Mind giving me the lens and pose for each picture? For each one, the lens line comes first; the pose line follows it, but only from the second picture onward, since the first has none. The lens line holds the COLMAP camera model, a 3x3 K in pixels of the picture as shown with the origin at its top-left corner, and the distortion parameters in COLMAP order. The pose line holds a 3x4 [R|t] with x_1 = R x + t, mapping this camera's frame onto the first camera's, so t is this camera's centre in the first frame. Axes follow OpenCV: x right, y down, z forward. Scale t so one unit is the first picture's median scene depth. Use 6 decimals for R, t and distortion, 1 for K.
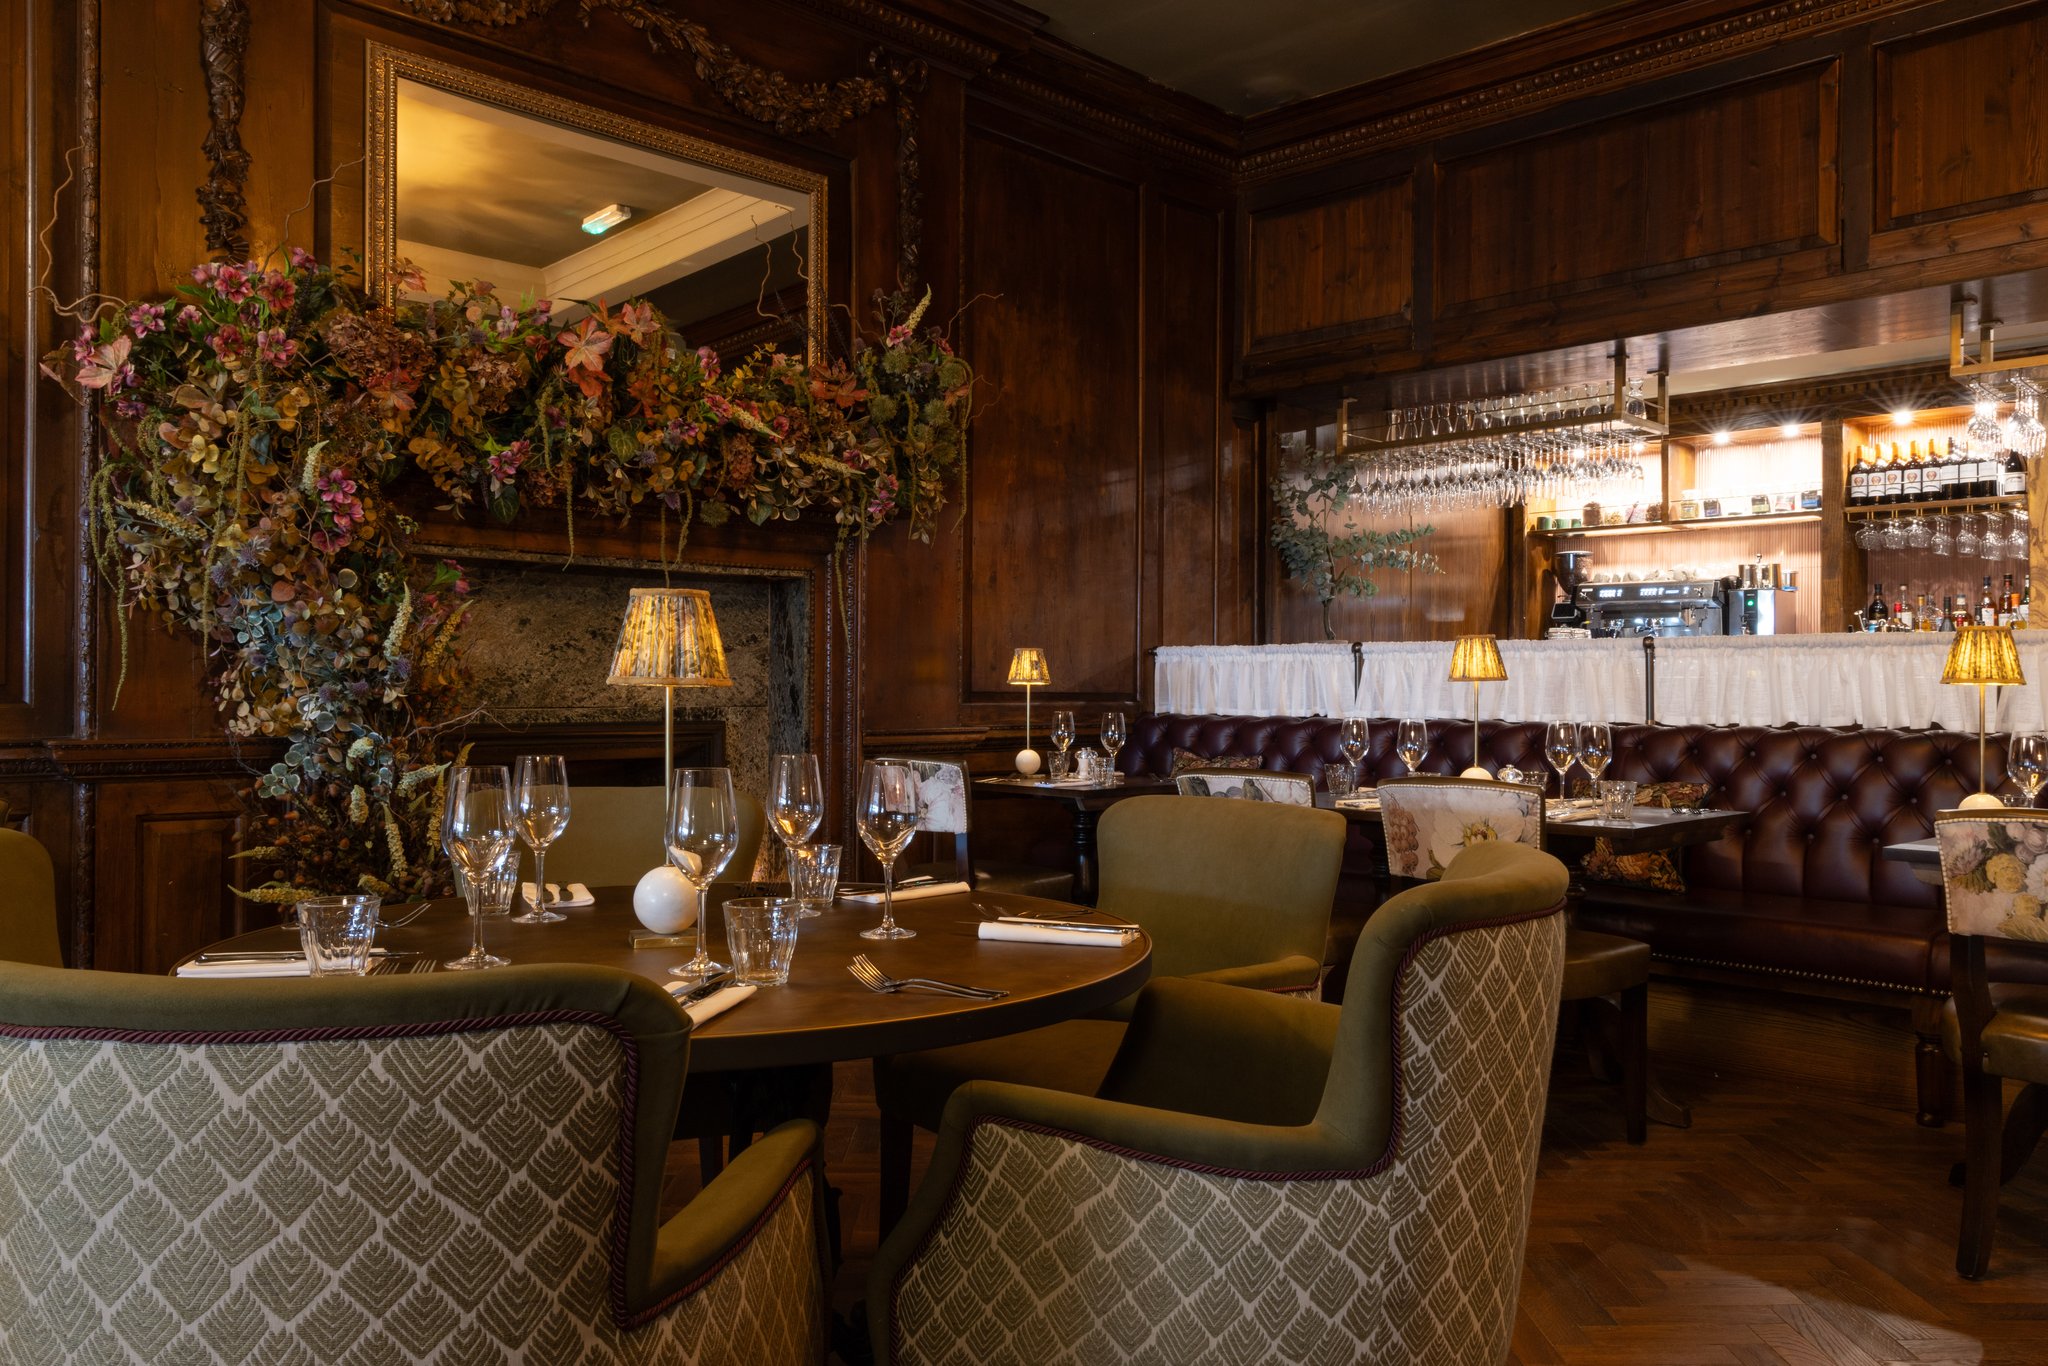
lens RADIAL K [[1493.5, 0, 1029.8], [0, 1493.5, 685.1], [0, 0, 1]] dist [-0.004286, -0.001144]
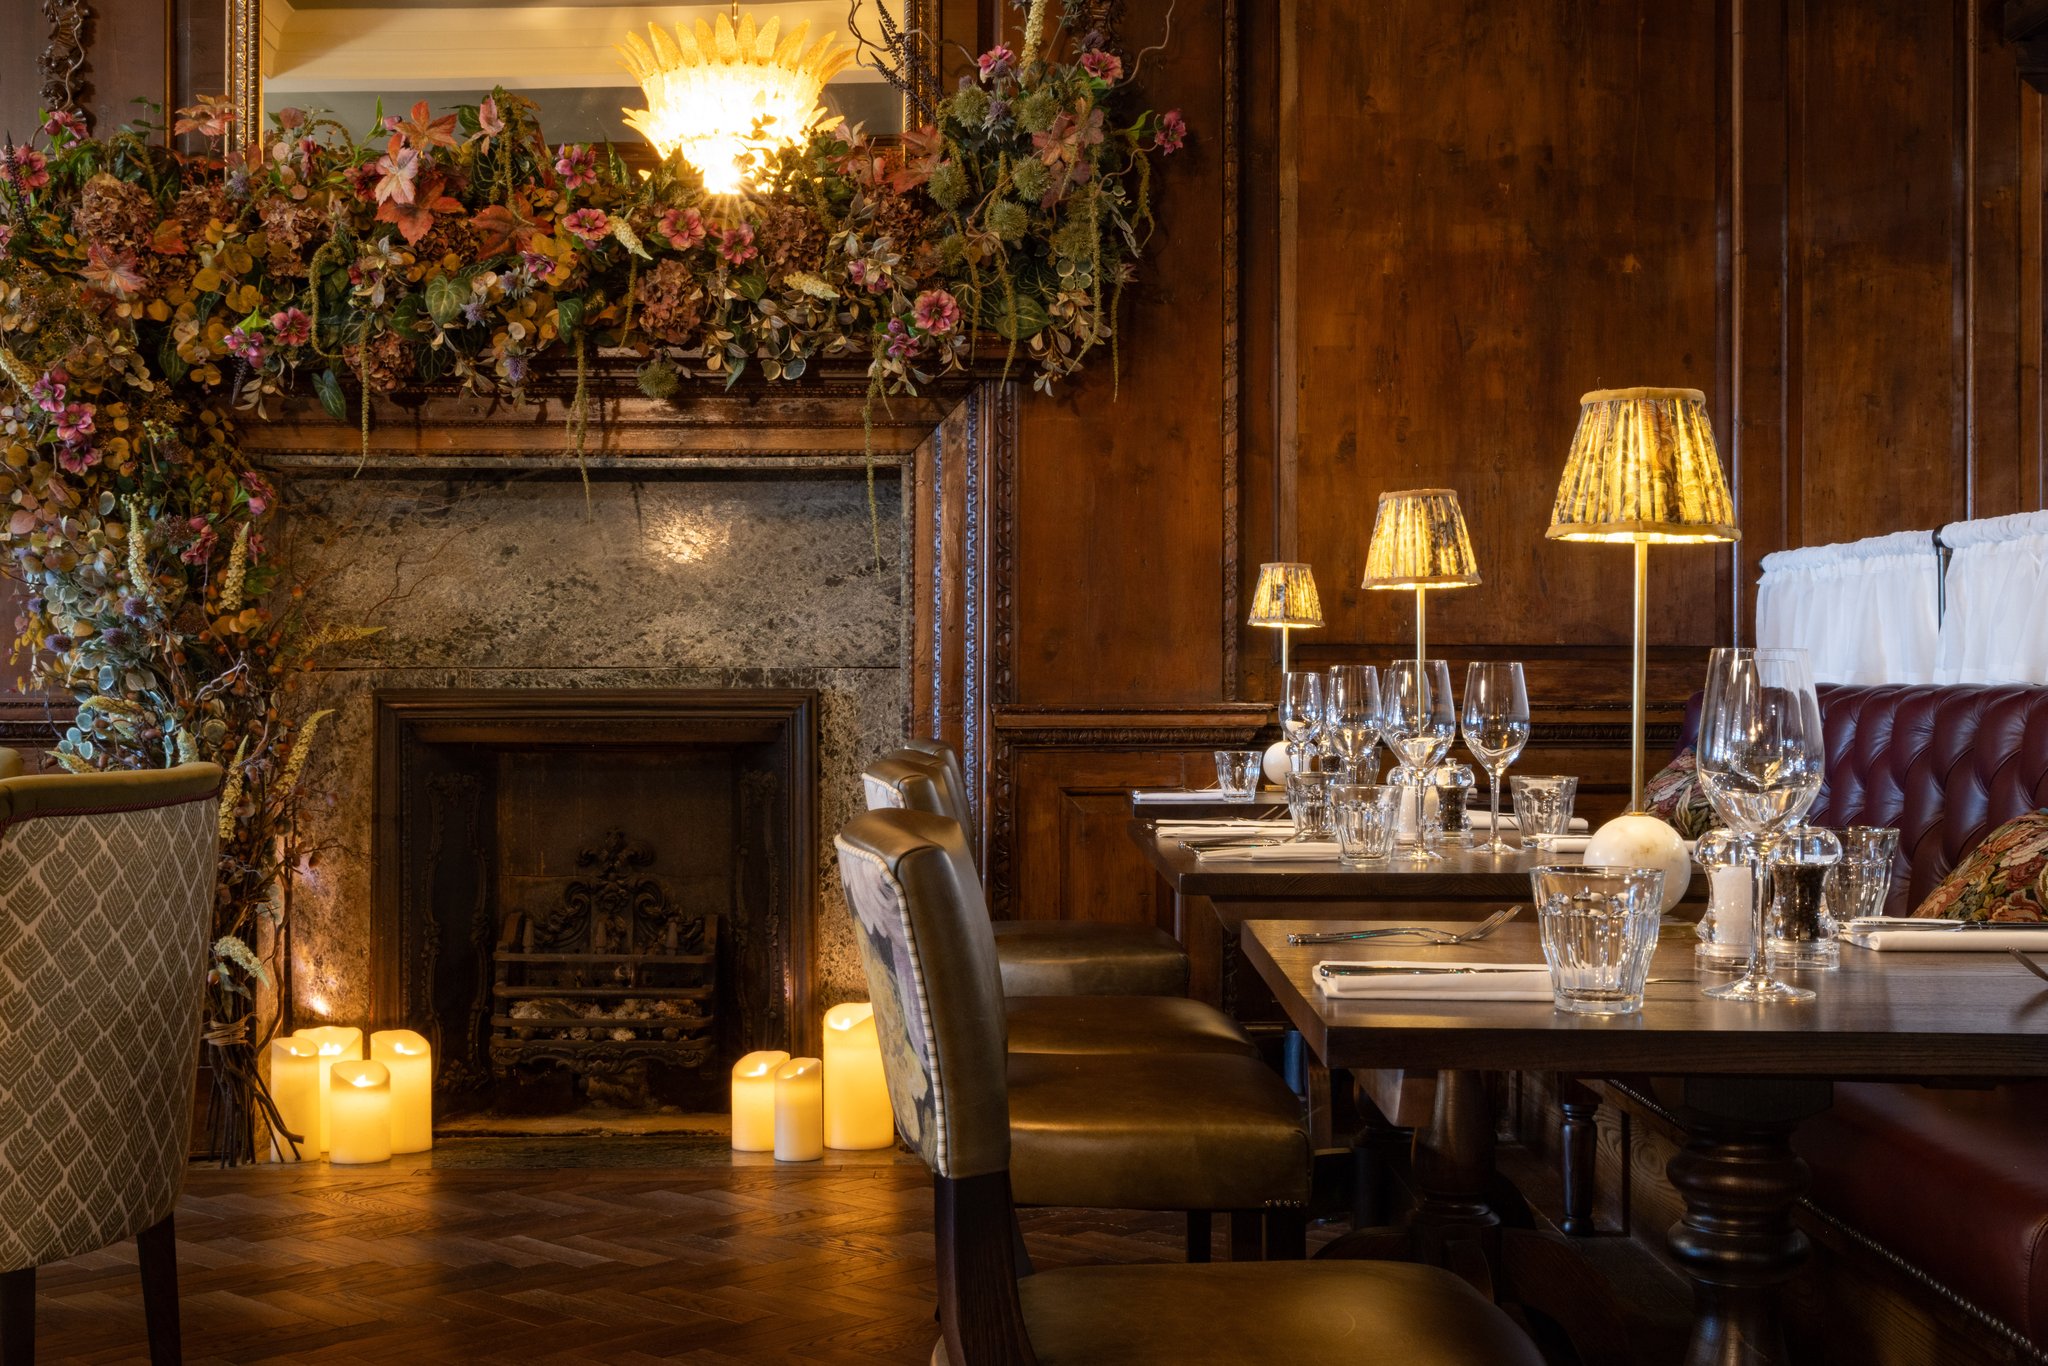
lens RADIAL K [[2521.8, 0, 1016.0], [0, 2521.8, 677.6], [0, 0, 1]] dist [0.013106, -0.006112]
pose [[0.718196, -0.006990, -0.695806, 0.504156], [0.004459, 0.999975, -0.005444, 0.019983], [0.695826, 0.000807, 0.718209, 0.203546]]
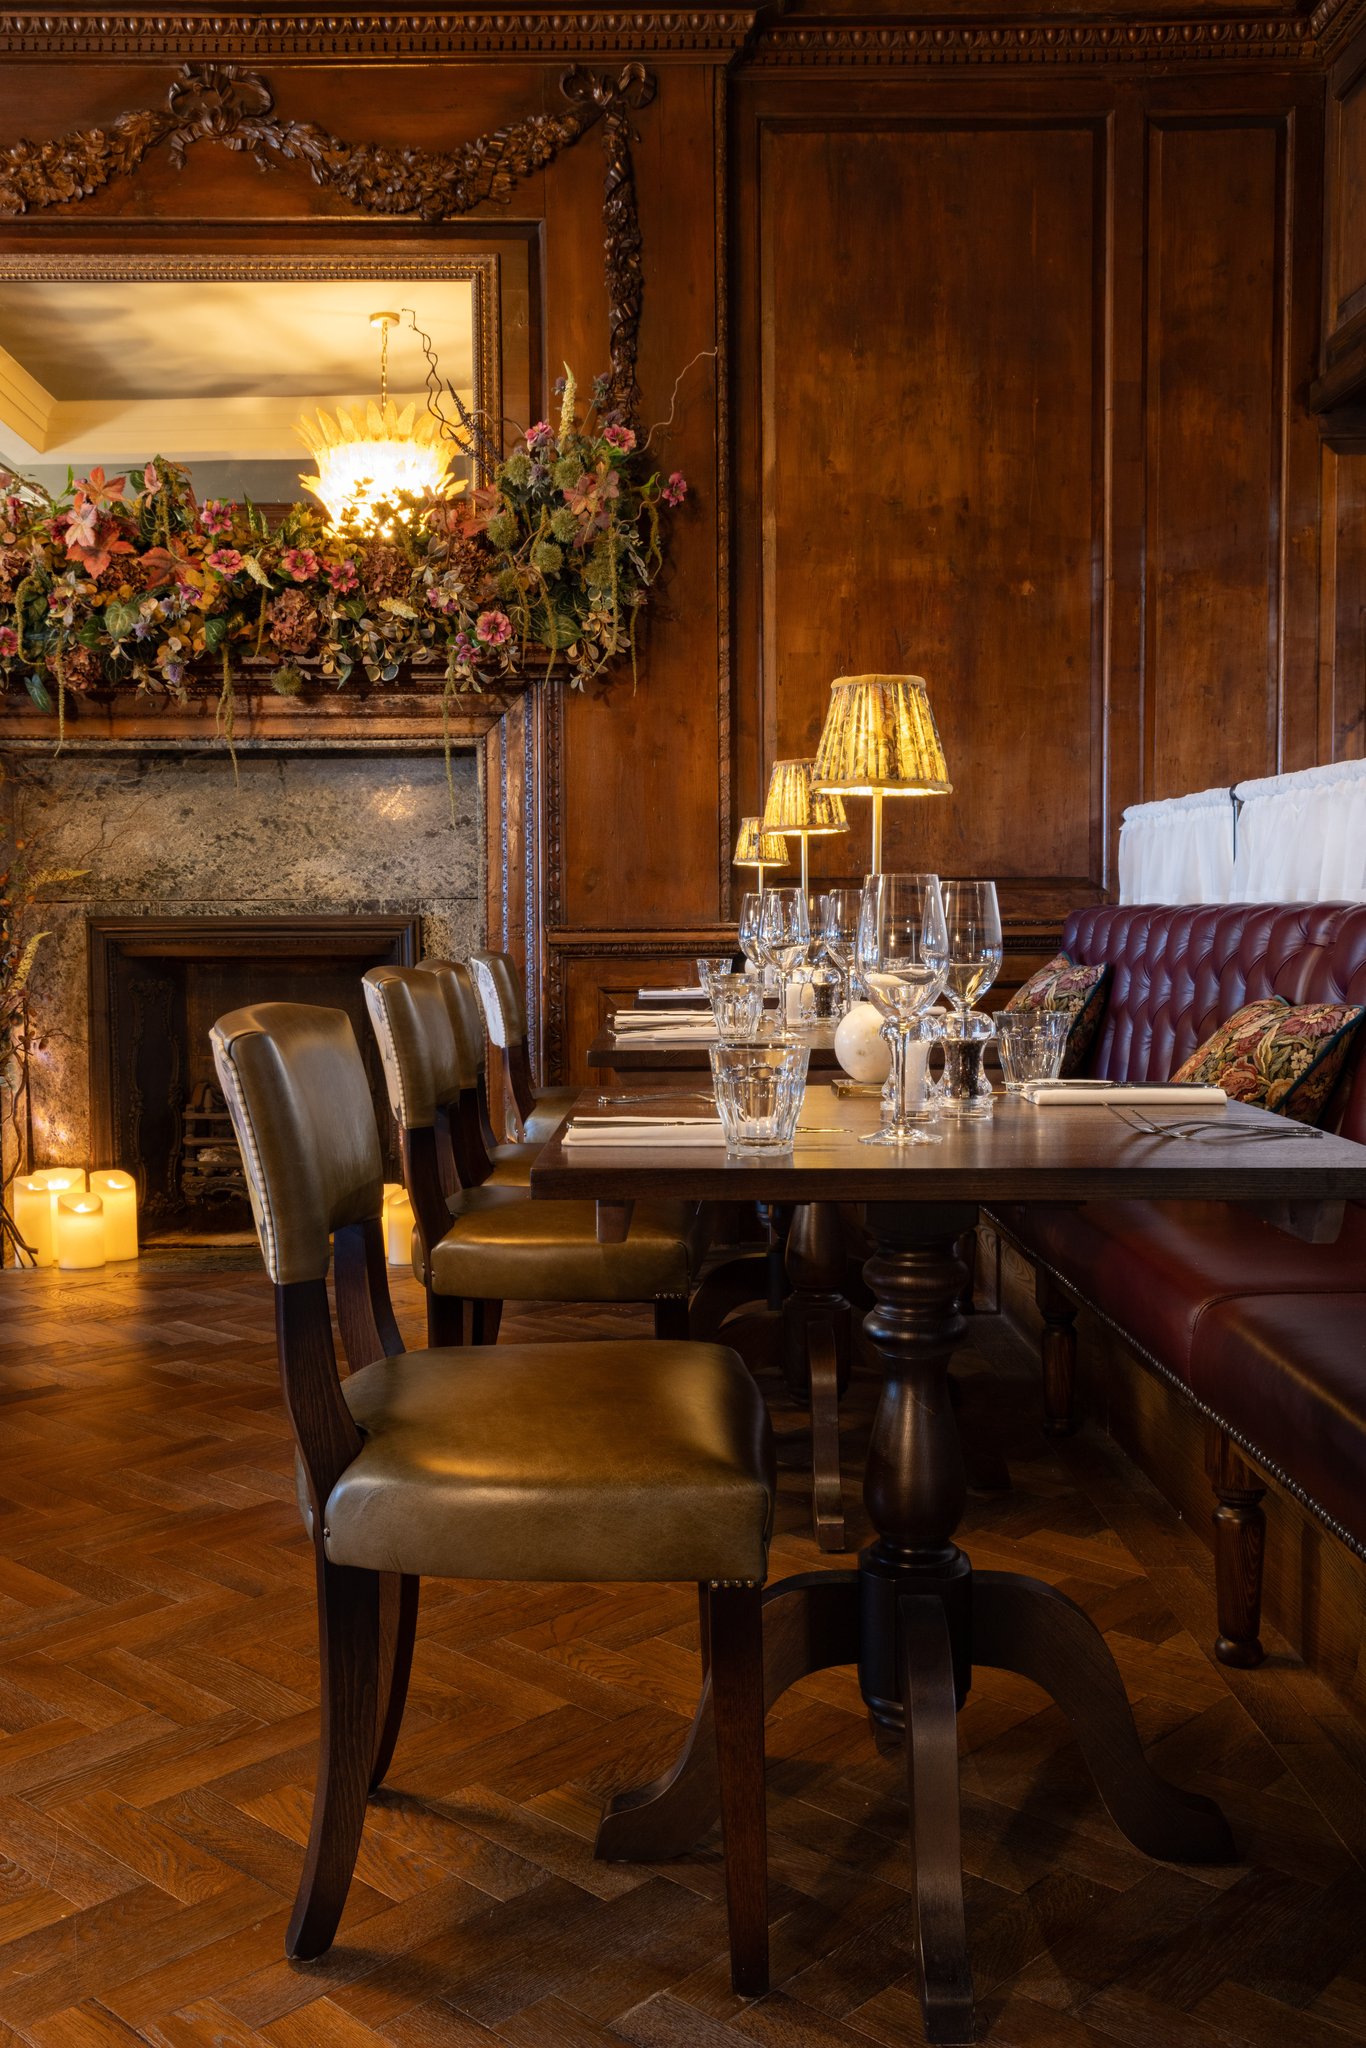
lens RADIAL K [[1852.4, 0, 683.0], [0, 1852.4, 1024.0], [0, 0, 1]] dist [0.023521, -0.016024]
pose [[0.722769, 0.031265, -0.690382, 0.530005], [0.012312, 0.998235, 0.058096, 0.021173], [0.690980, -0.050490, 0.721109, 0.245914]]
